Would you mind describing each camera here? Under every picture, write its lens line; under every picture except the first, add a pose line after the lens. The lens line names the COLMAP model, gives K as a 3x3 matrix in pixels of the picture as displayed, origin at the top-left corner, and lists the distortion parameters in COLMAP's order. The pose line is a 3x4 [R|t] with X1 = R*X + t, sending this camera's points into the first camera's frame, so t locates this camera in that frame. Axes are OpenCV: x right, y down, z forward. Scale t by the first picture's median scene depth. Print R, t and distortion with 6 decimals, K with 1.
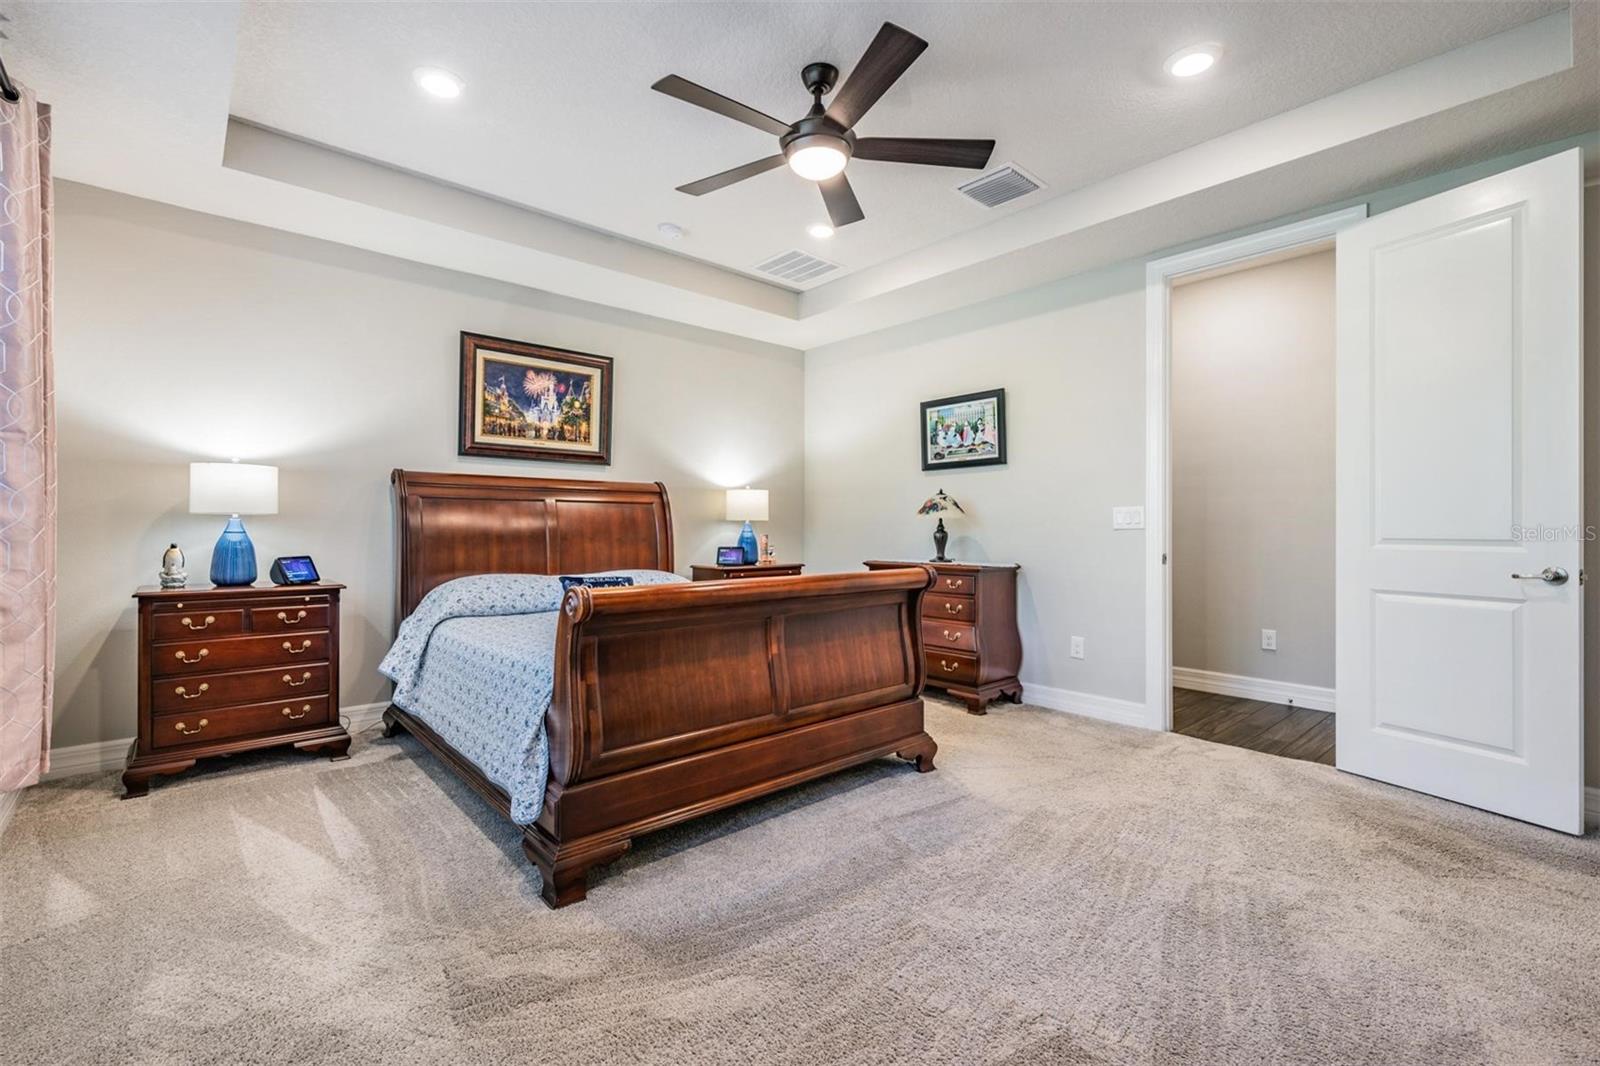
lens RADIAL K [[737.9, 0, 795.7], [0, 737.9, 521.7], [0, 0, 1]] dist [0.002326, -0.000022]
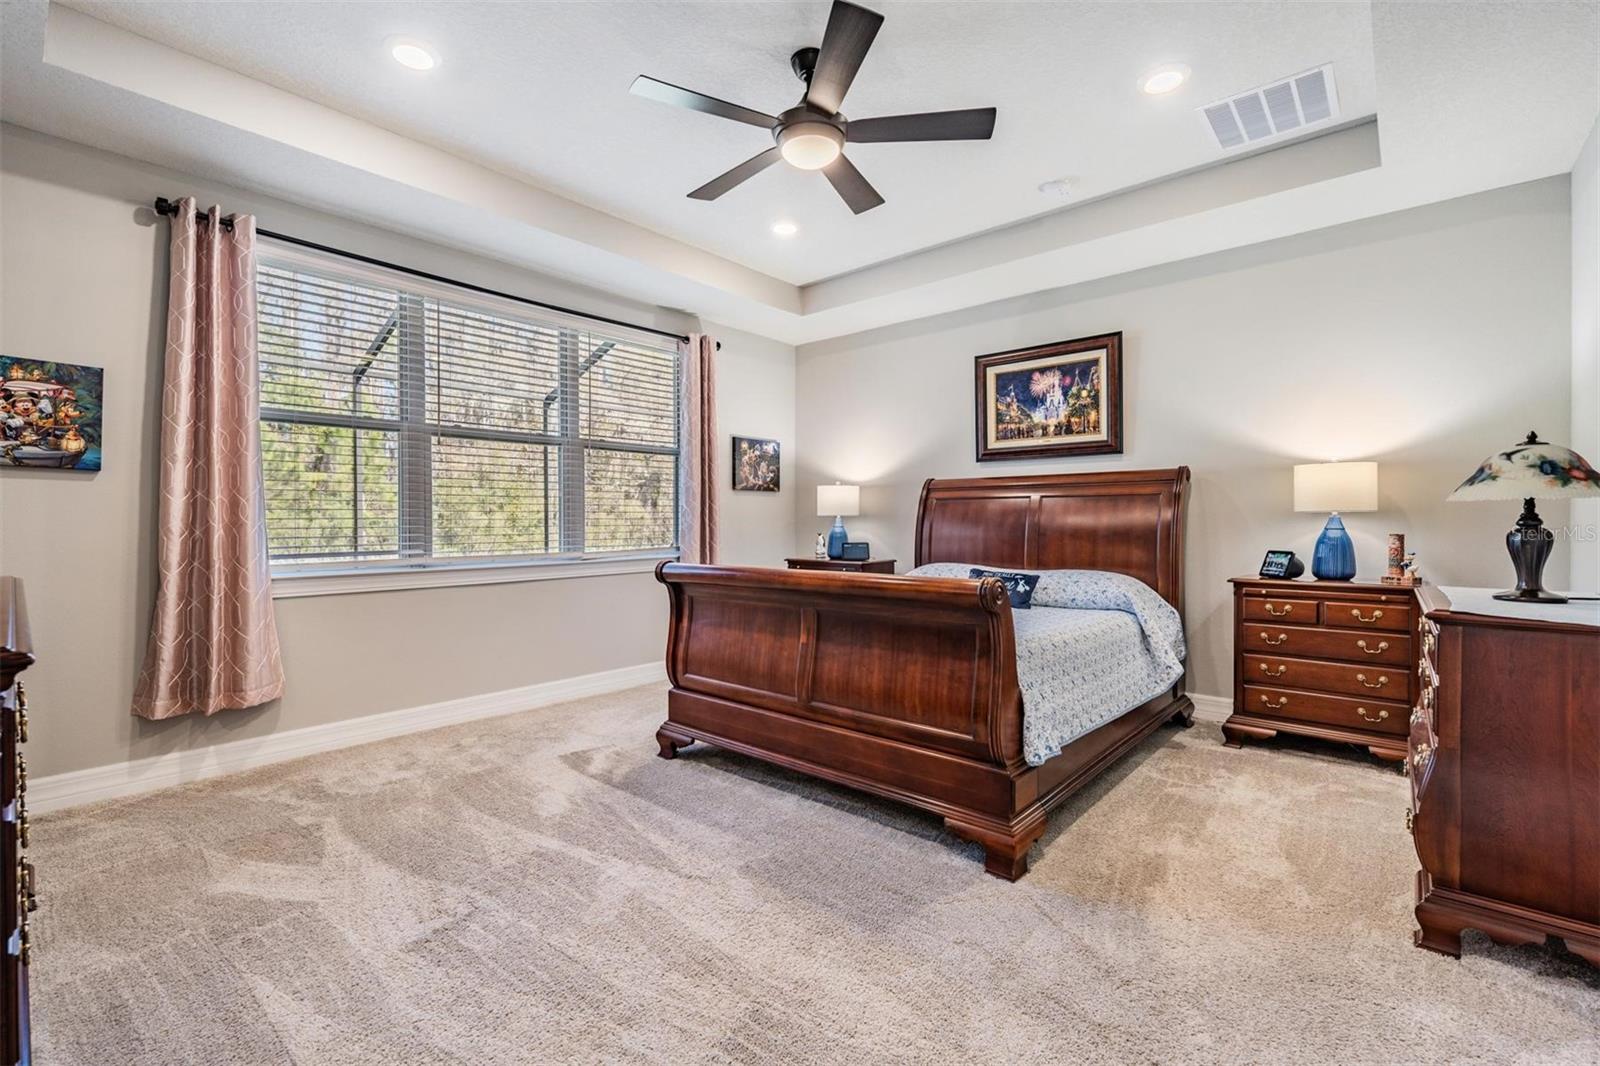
lens RADIAL K [[721.4, 0, 799.0], [0, 721.4, 531.5], [0, 0, 1]] dist [0.001391, 0.000604]
pose [[0.079705, 0.009828, -0.996770, 0.615575], [0.009077, 0.999903, 0.010584, 0.006044], [0.996777, -0.009892, 0.079608, 0.567002]]
